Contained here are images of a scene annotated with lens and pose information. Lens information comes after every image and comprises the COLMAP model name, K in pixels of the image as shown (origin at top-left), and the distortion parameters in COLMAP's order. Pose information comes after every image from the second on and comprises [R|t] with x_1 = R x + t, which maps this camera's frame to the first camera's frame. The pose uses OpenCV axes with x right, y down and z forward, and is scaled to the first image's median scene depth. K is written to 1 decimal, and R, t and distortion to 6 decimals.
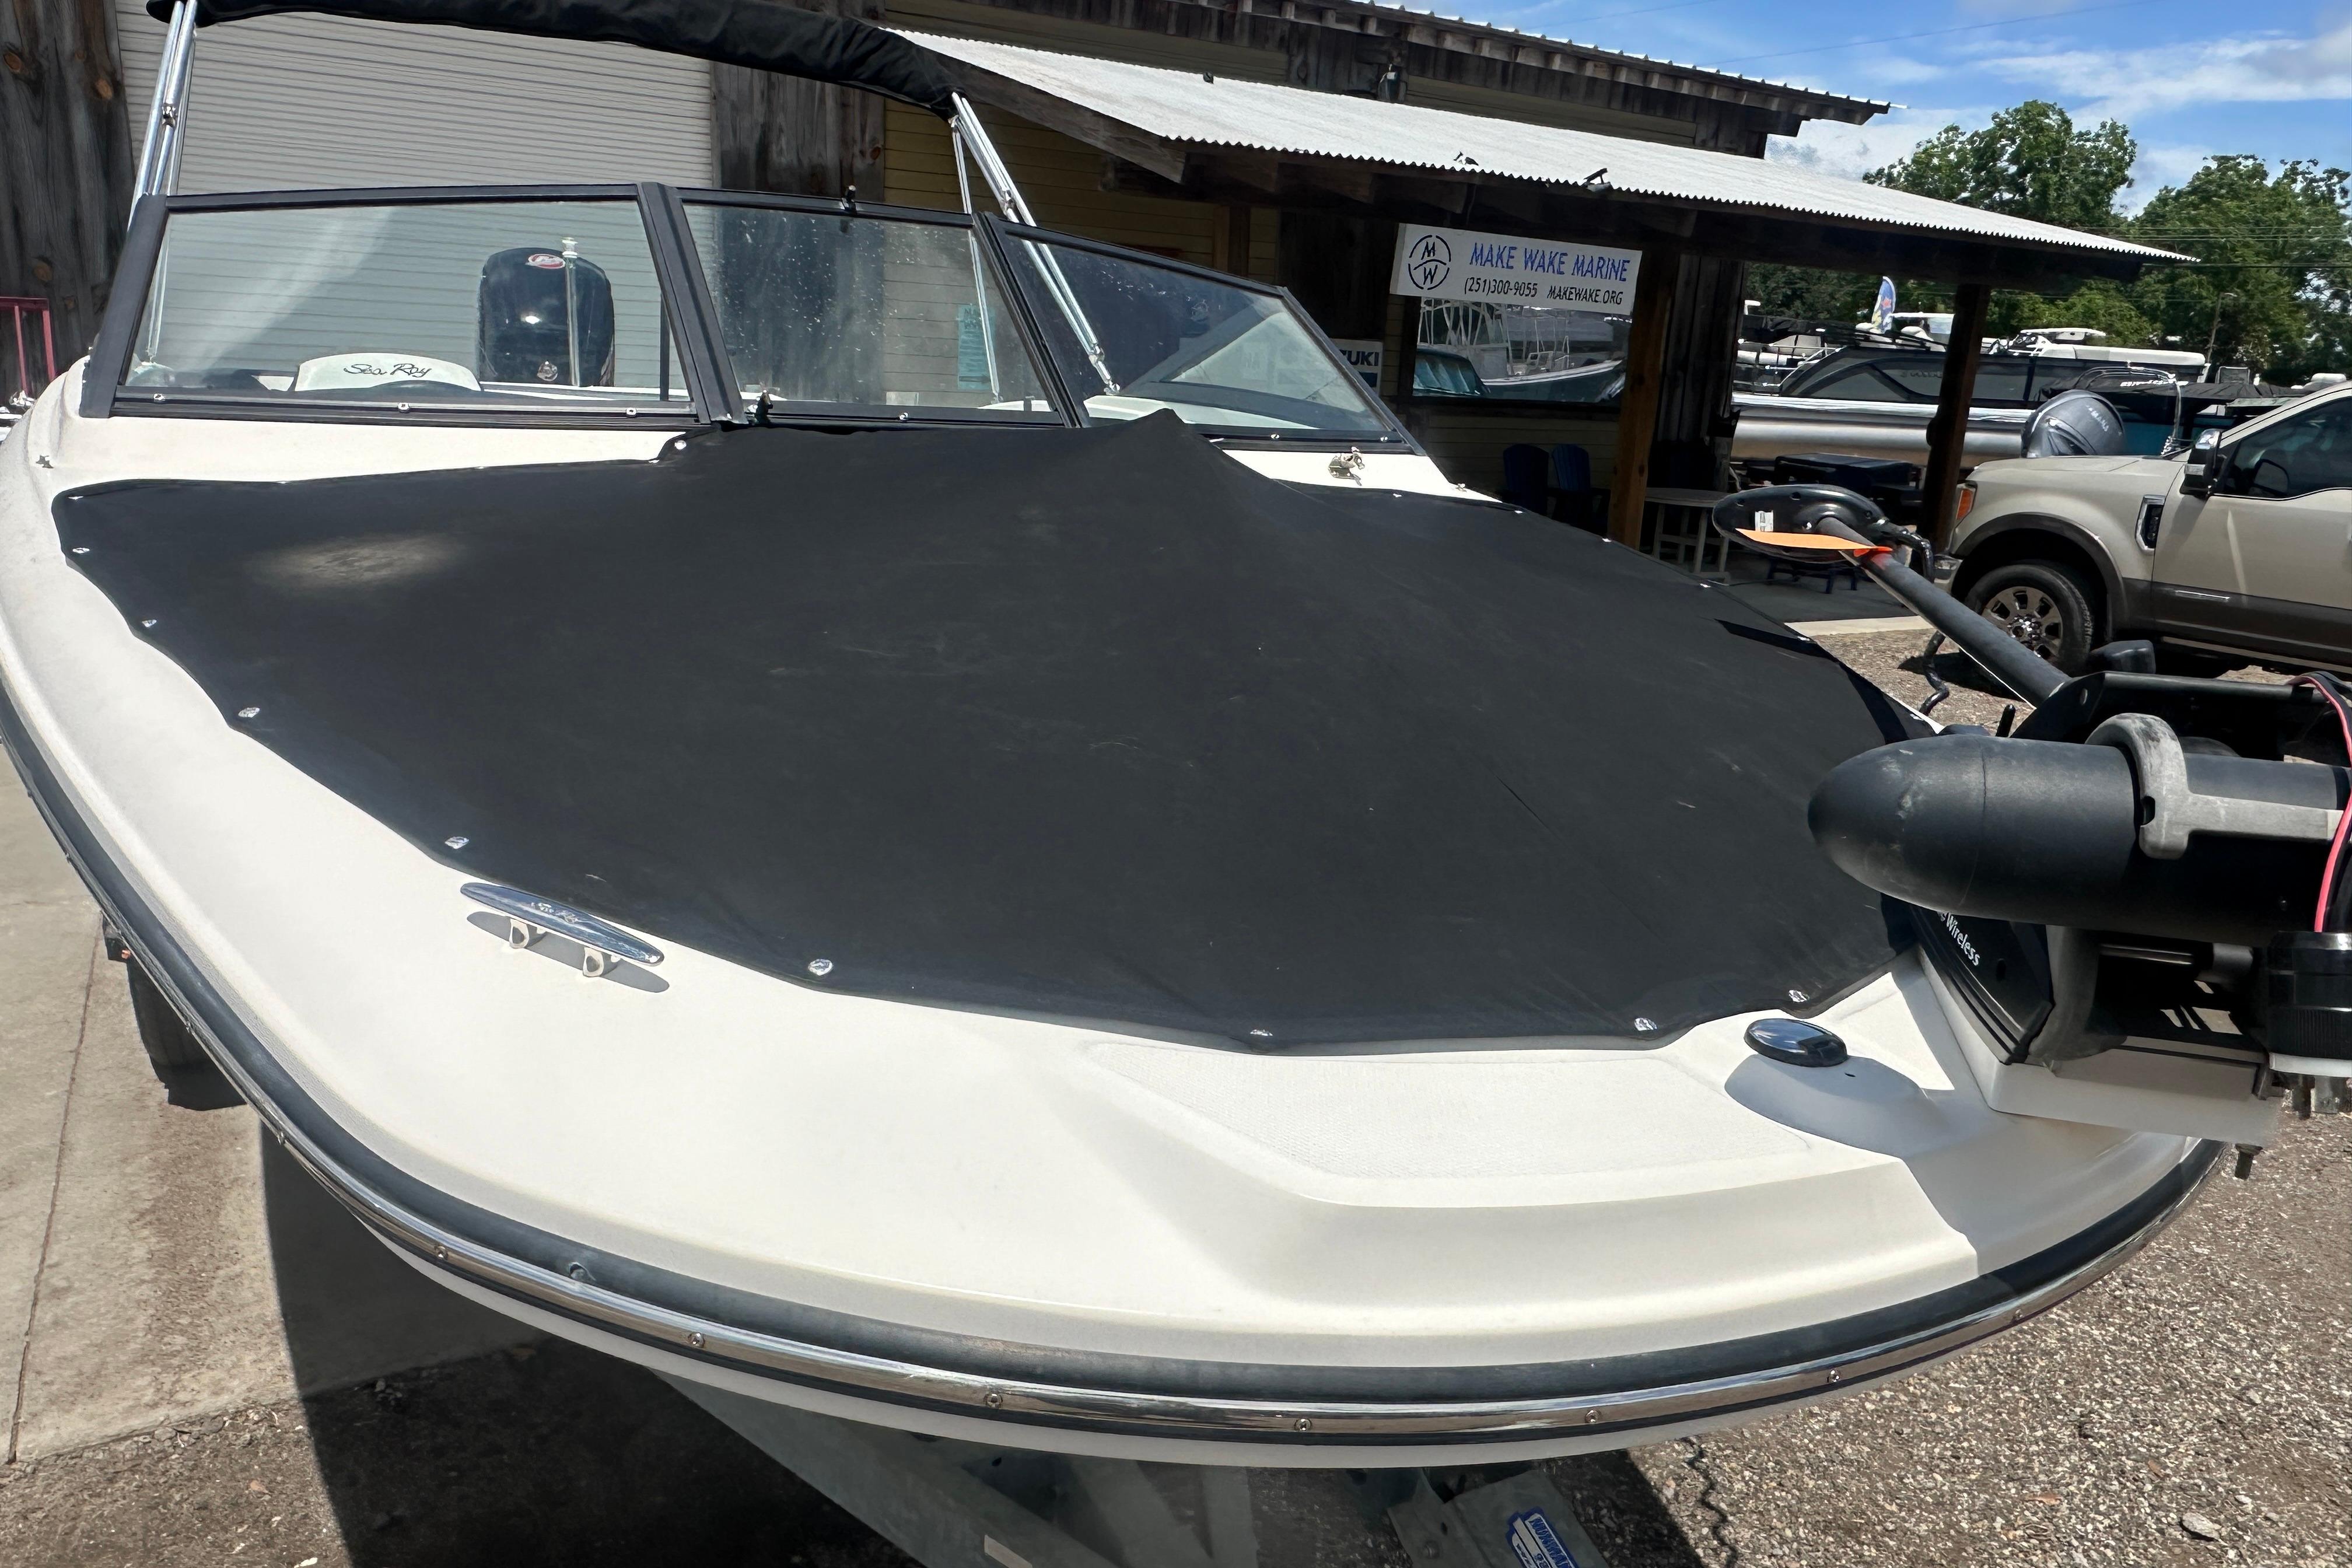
lens RADIAL K [[1600.0, 0, 1162.2], [0, 1600.0, 794.1], [0, 0, 1]] dist [-0.002516, -0.000233]
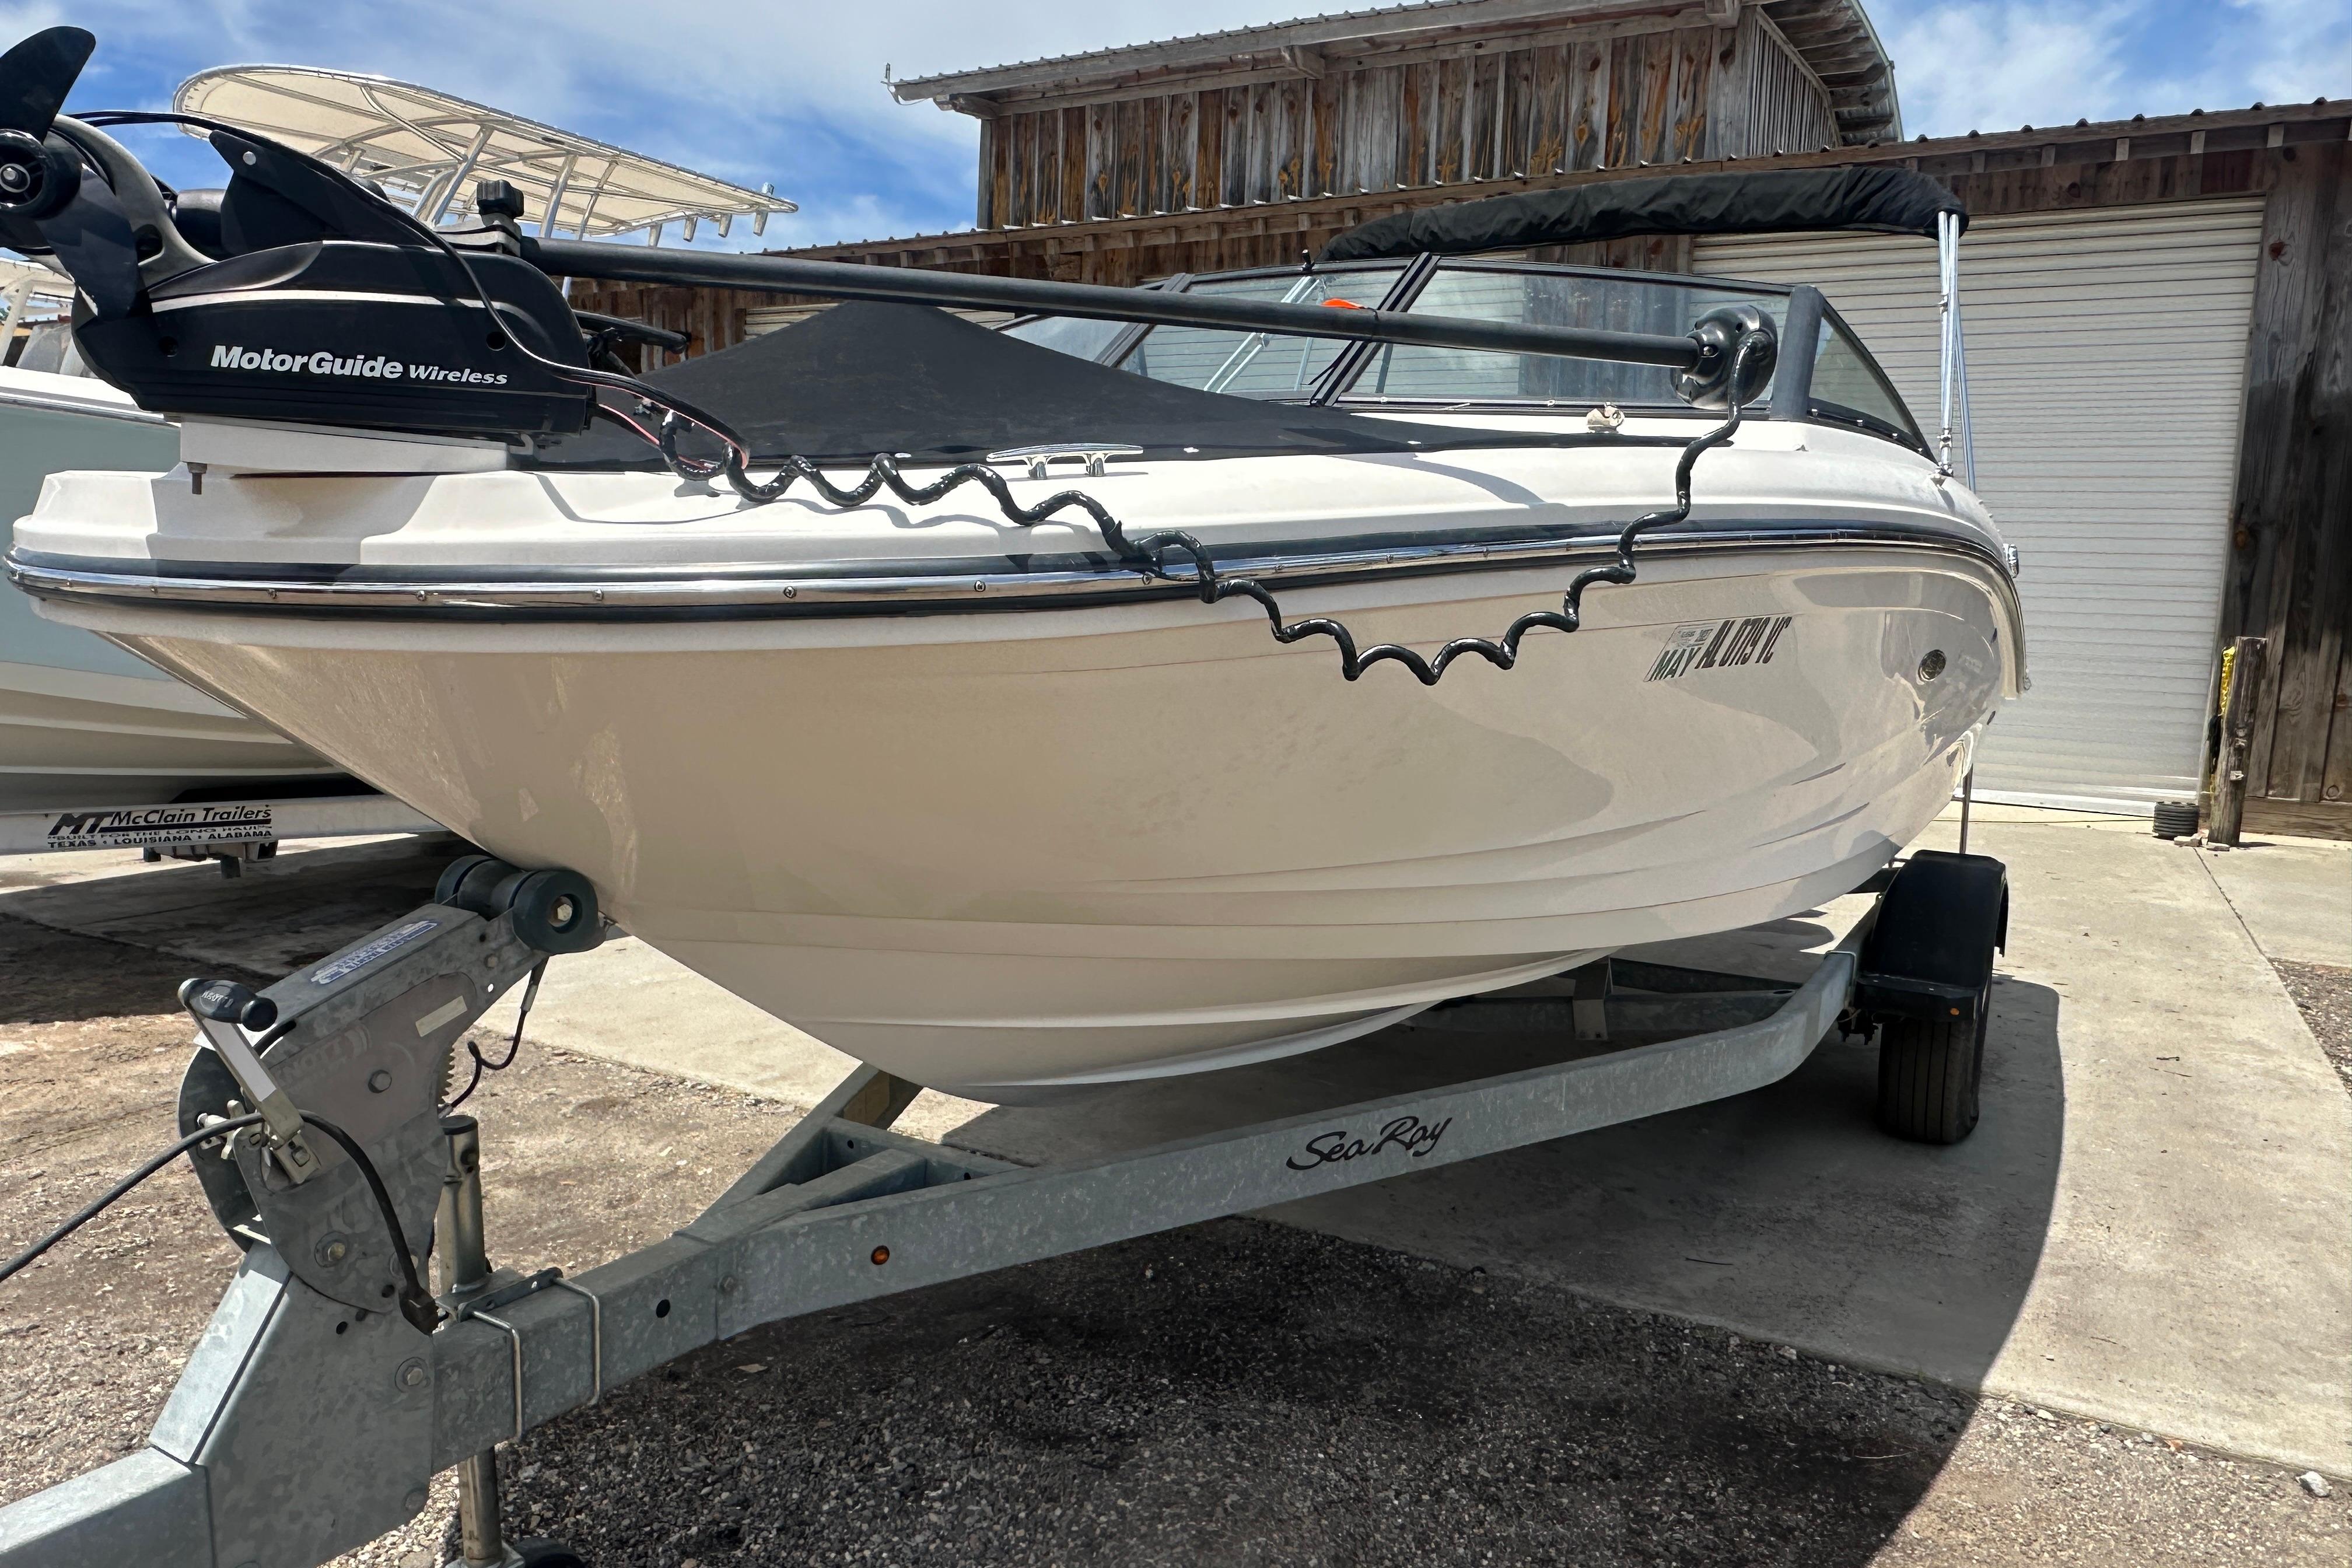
lens RADIAL K [[1600.0, 0, 1159.5], [0, 1600.0, 797.6], [0, 0, 1]] dist [-0.002516, -0.000233]
pose [[0.522078, 0.071169, -0.849924, 0.236021], [-0.242510, 0.967768, -0.067929, 0.041833], [0.817694, 0.241579, 0.522509, 0.100592]]
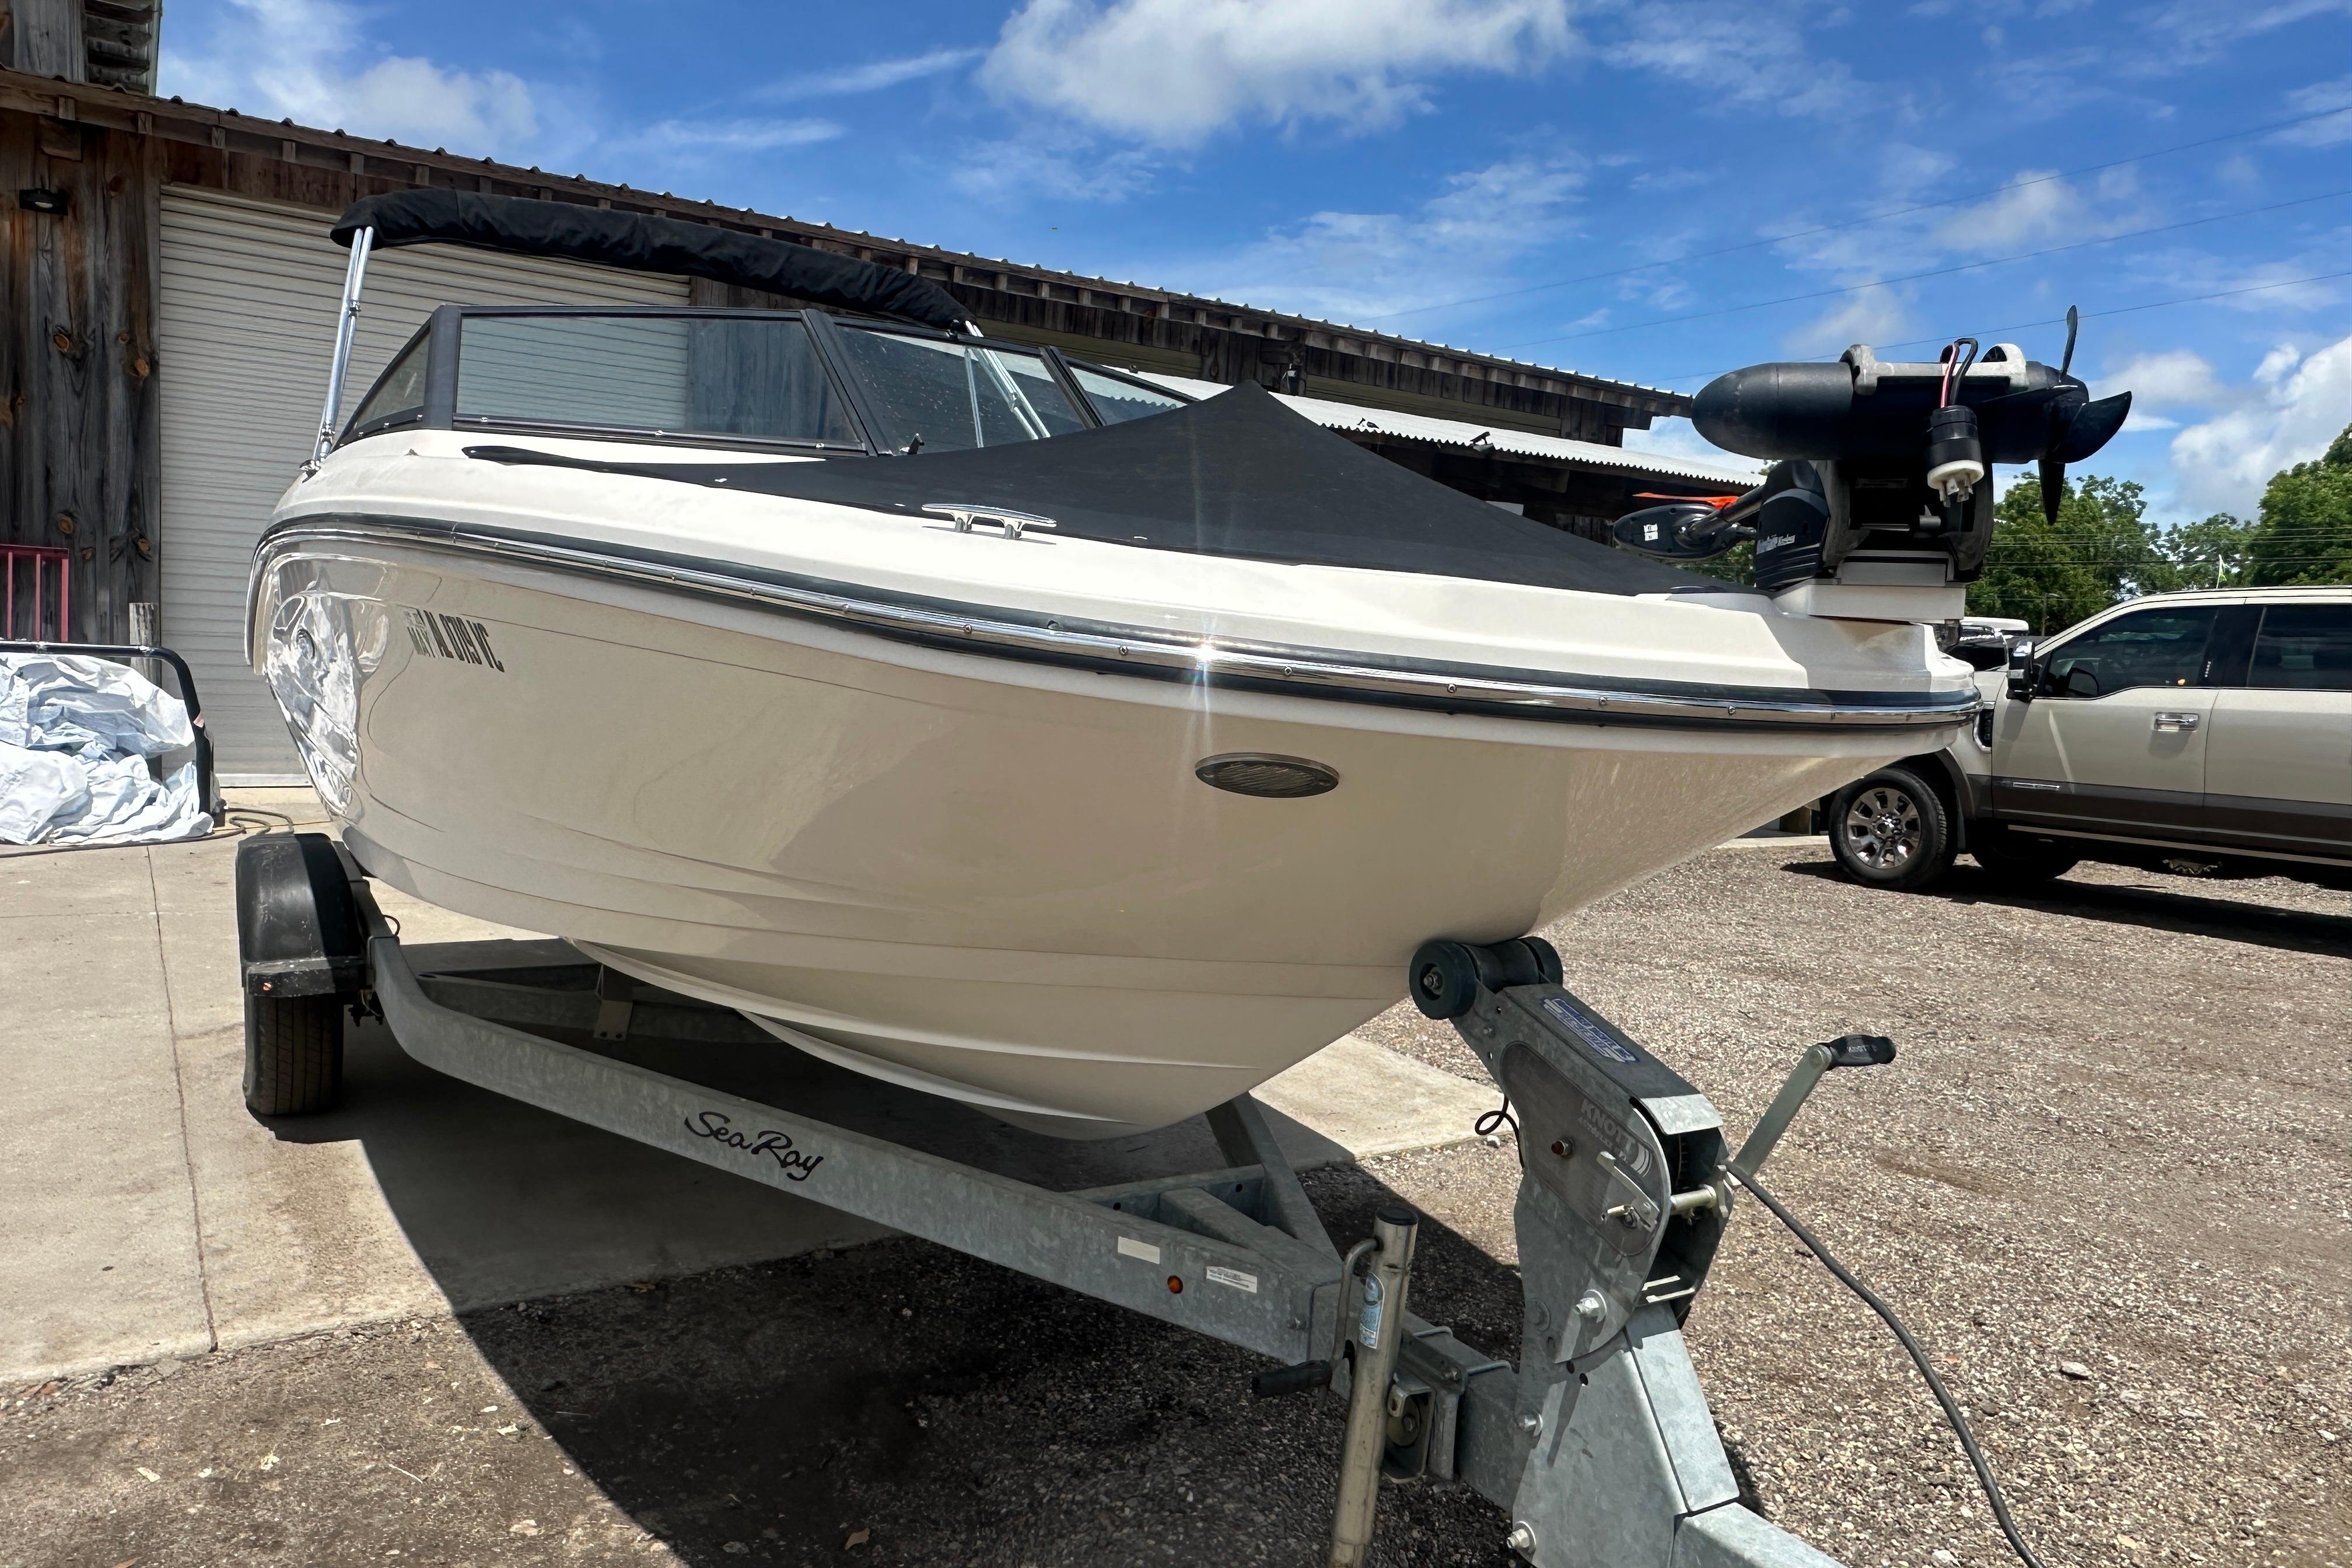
lens RADIAL K [[1600.0, 0, 1147.7], [0, 1600.0, 787.6], [0, 0, 1]] dist [-0.002516, -0.000233]
pose [[0.998548, -0.010752, 0.052778, -0.031173], [0.020585, 0.981671, -0.189470, 0.072833], [-0.049774, 0.190282, 0.980467, -0.067157]]
